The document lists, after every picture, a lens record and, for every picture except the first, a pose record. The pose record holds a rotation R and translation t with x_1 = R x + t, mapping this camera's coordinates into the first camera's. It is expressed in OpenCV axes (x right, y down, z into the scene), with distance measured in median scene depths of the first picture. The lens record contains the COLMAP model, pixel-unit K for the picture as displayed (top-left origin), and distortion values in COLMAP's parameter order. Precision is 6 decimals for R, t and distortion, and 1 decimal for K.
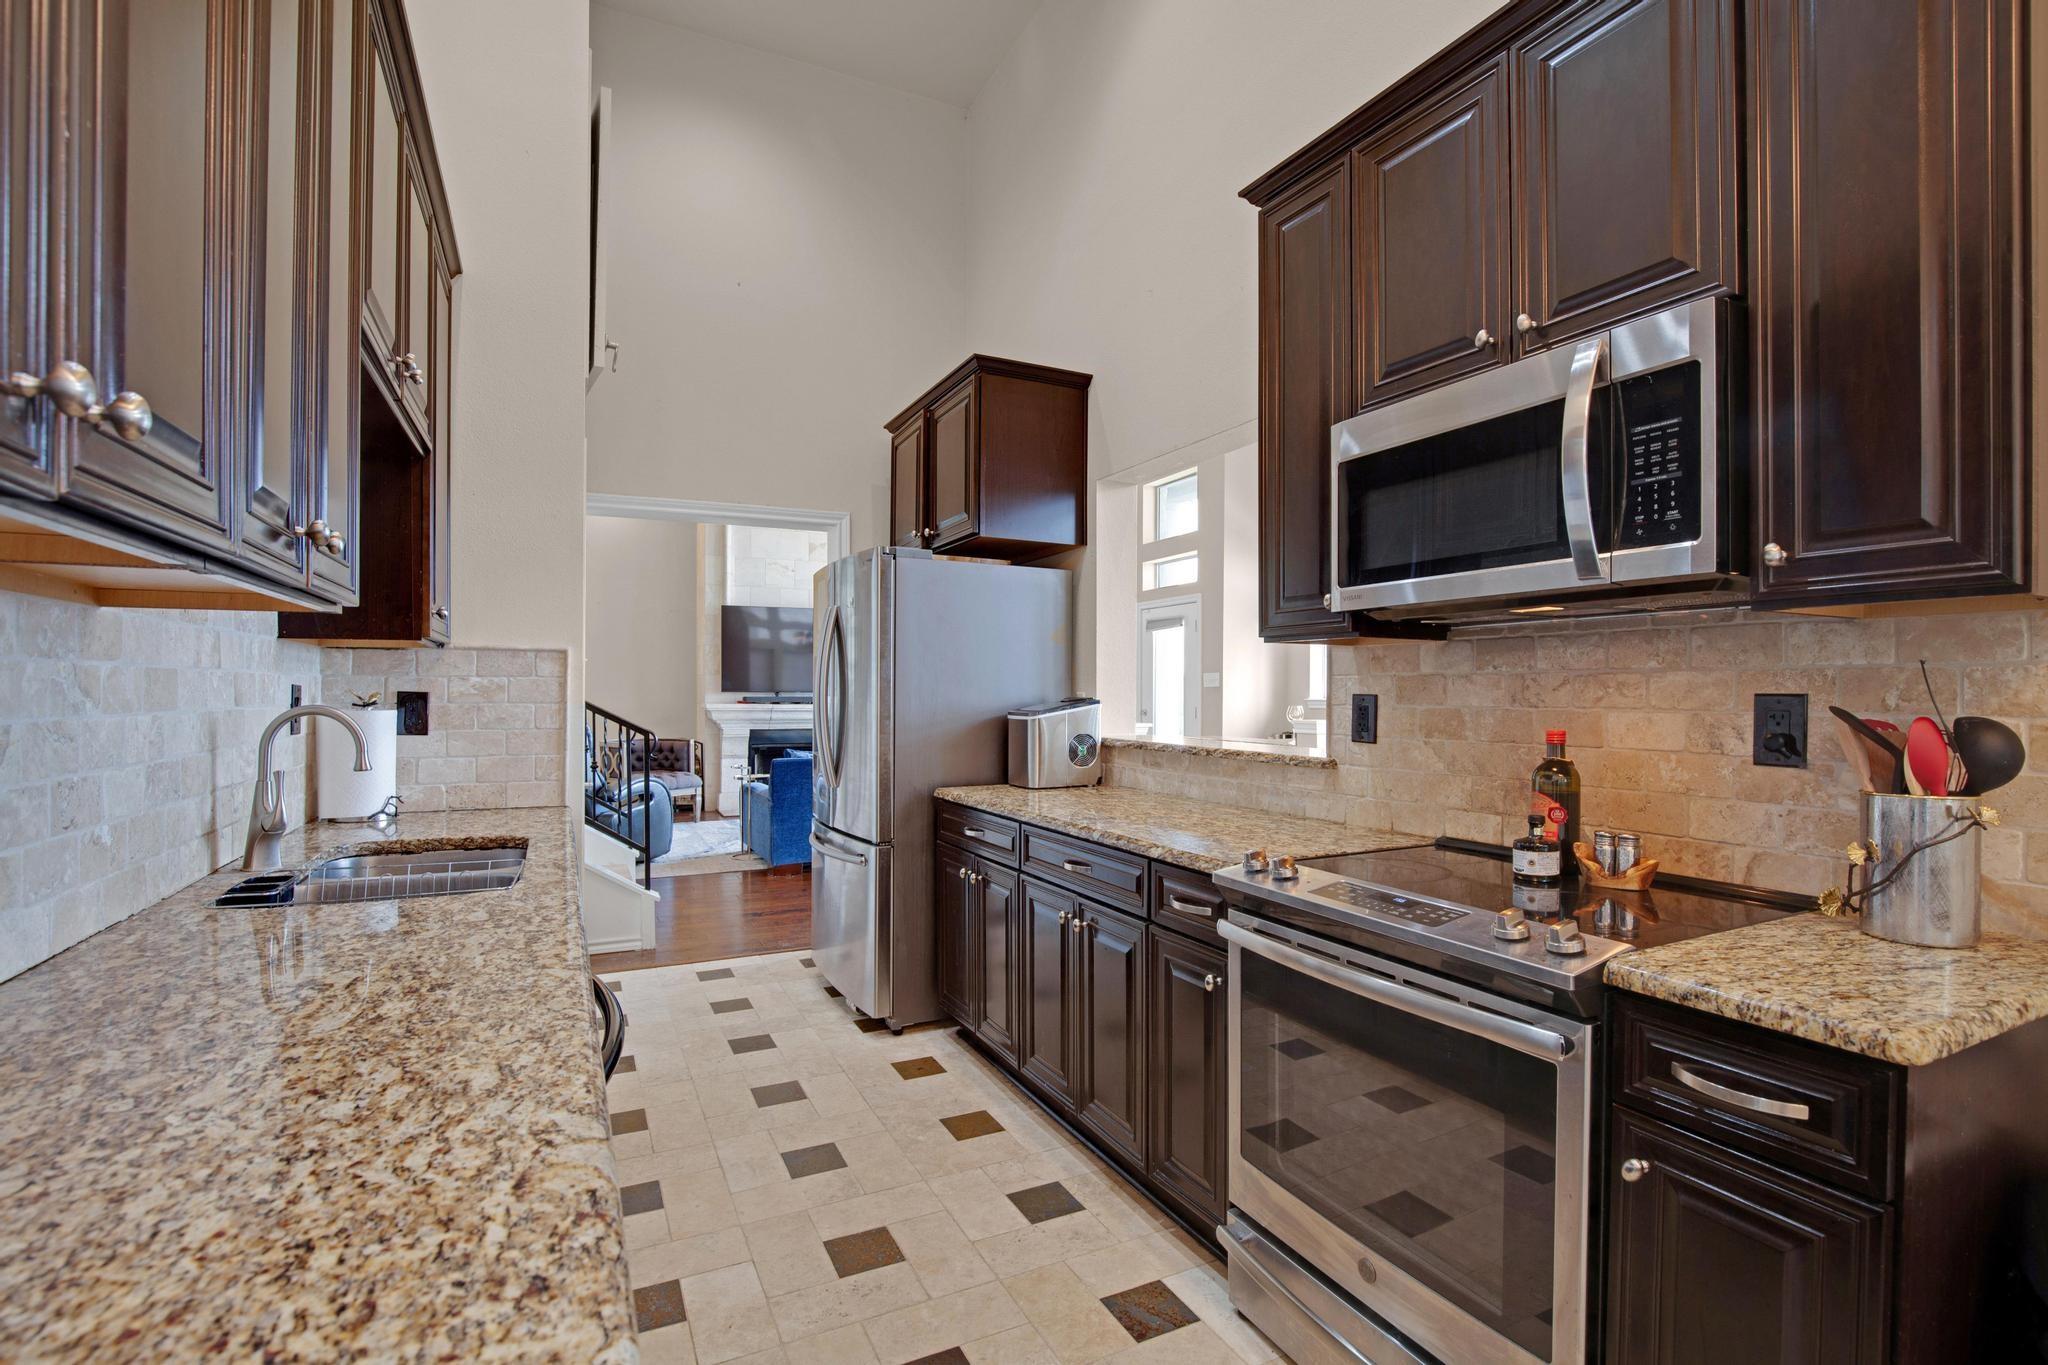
lens RADIAL K [[942.1, 0, 997.8], [0, 942.1, 700.0], [0, 0, 1]] dist [-0.029614, 0.004870]
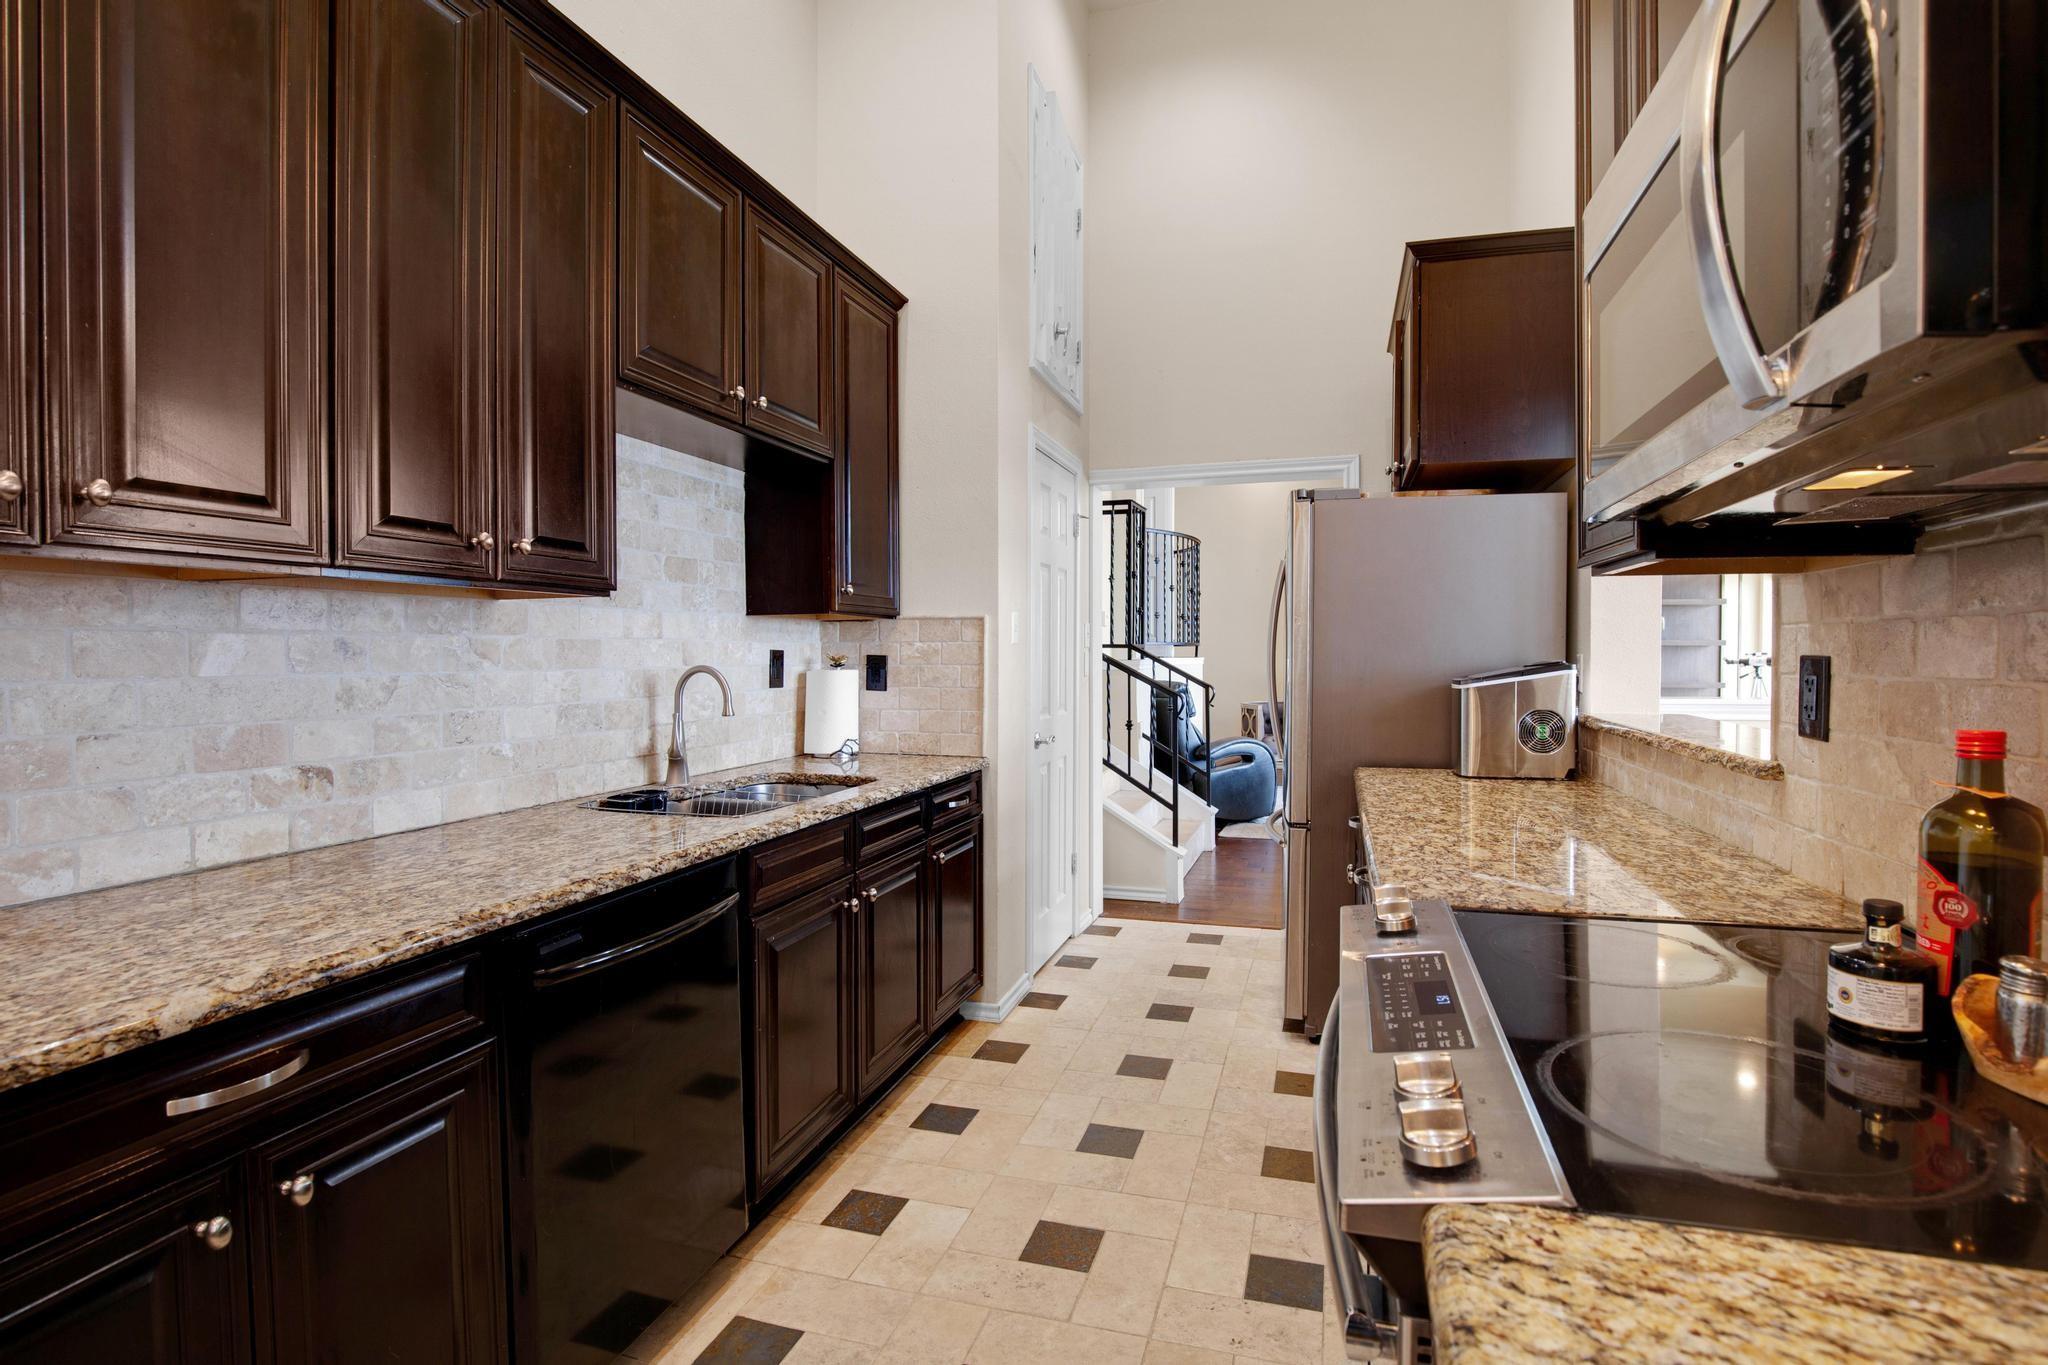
lens RADIAL K [[942.1, 0, 1037.2], [0, 942.1, 672.3], [0, 0, 1]] dist [-0.029614, 0.004870]
pose [[0.745167, 0.009564, -0.666810, 0.433497], [-0.003298, 0.999938, 0.010656, -0.000363], [0.666870, -0.005742, 0.745152, 0.263366]]
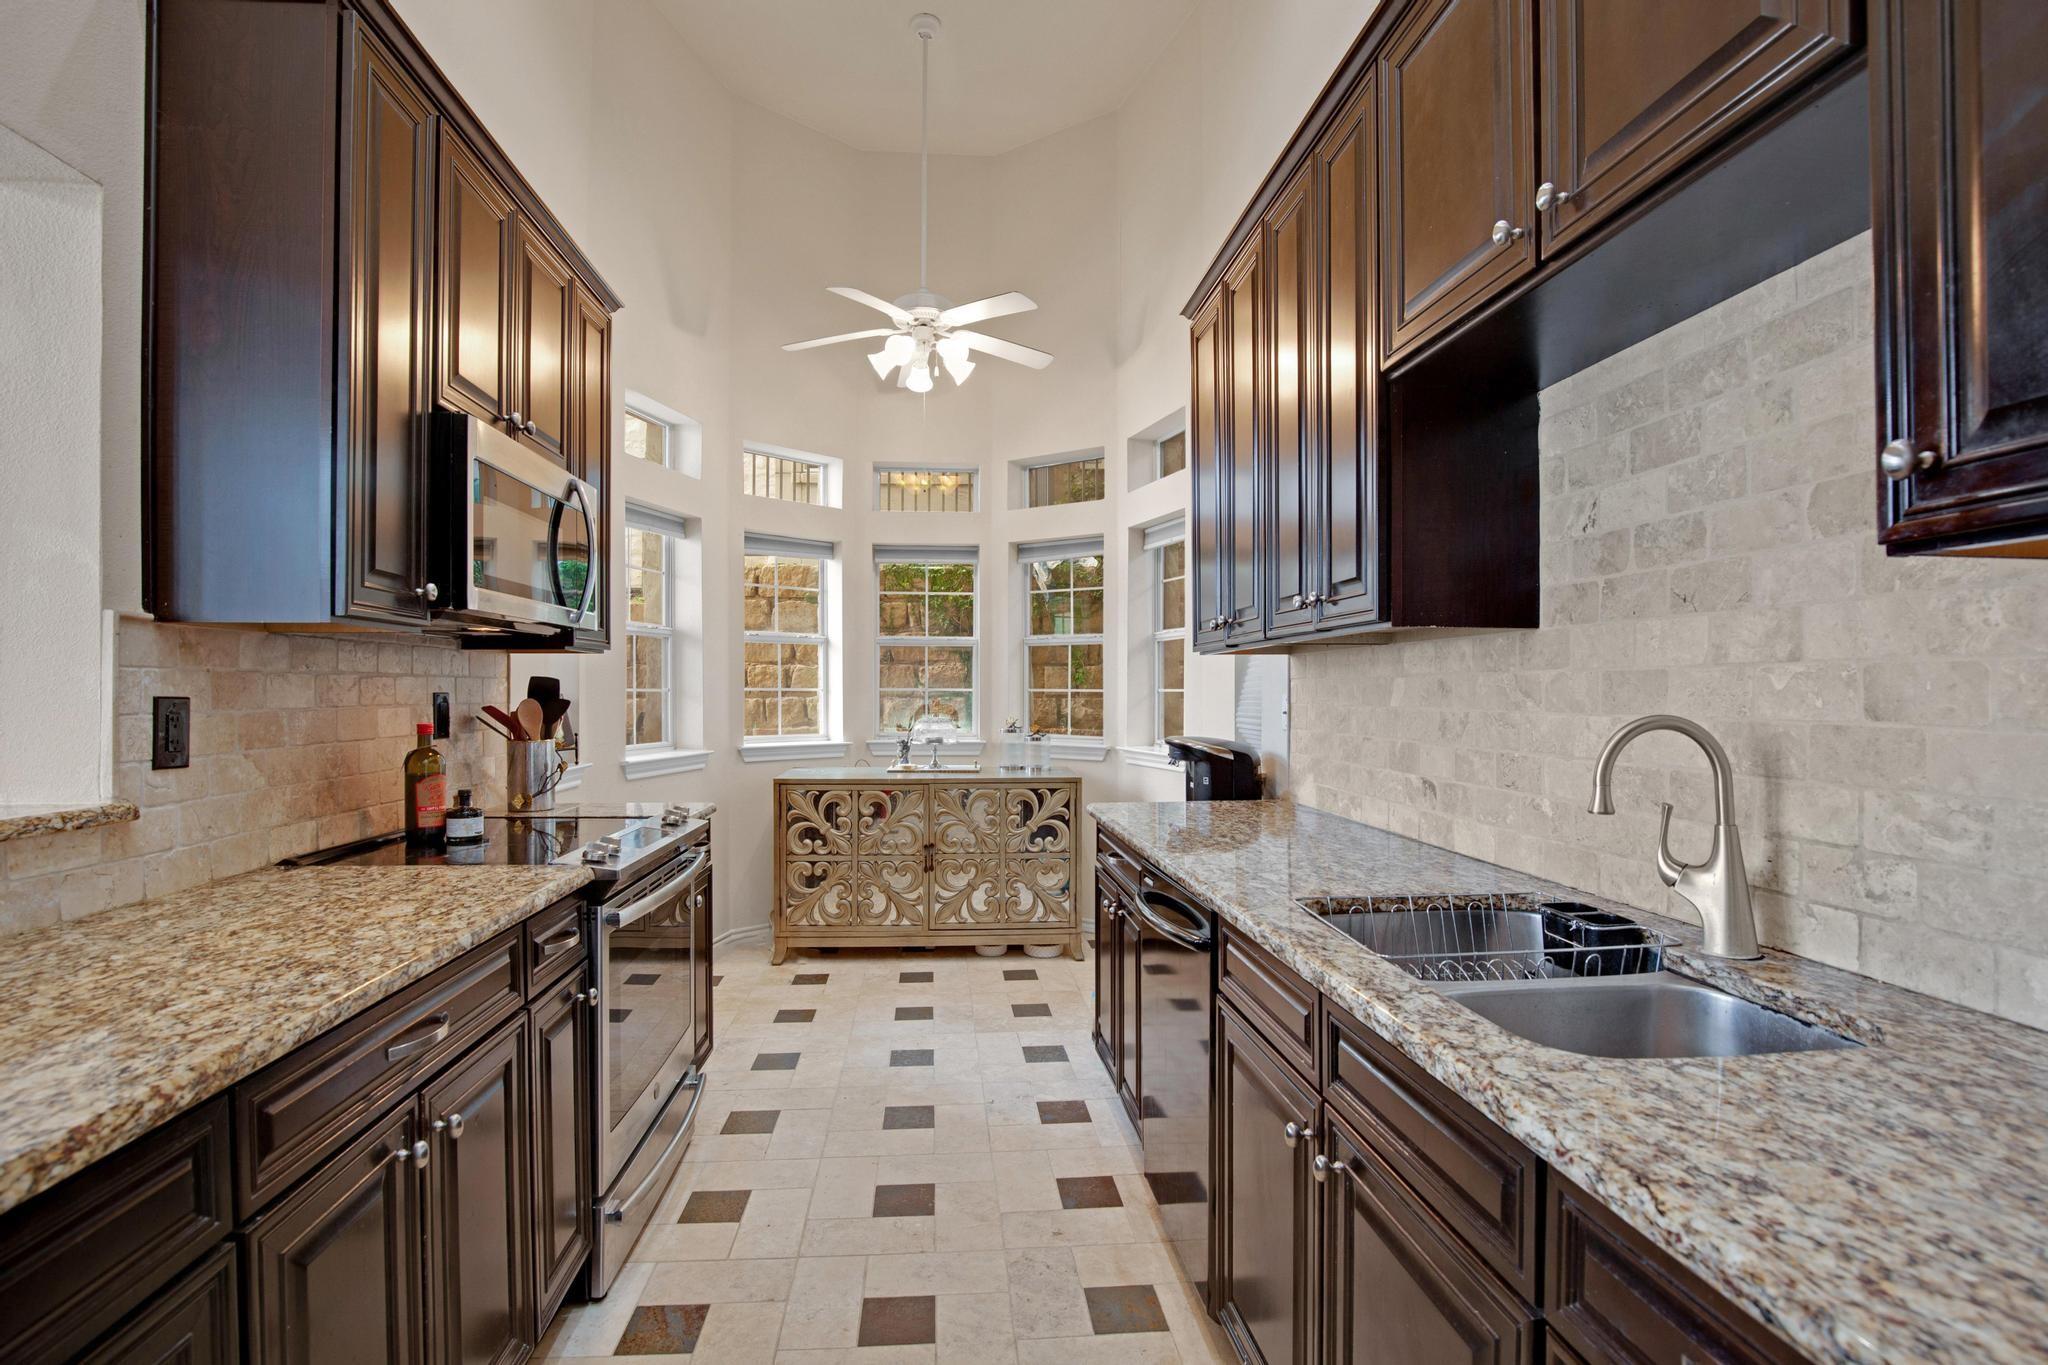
lens RADIAL K [[942.1, 0, 1018.7], [0, 942.1, 696.1], [0, 0, 1]] dist [-0.029614, 0.004870]
pose [[-0.944134, -0.002946, 0.329549, -0.427236], [0.001938, 0.999893, 0.014491, -0.015863], [-0.329557, 0.014320, -0.944027, 1.493658]]
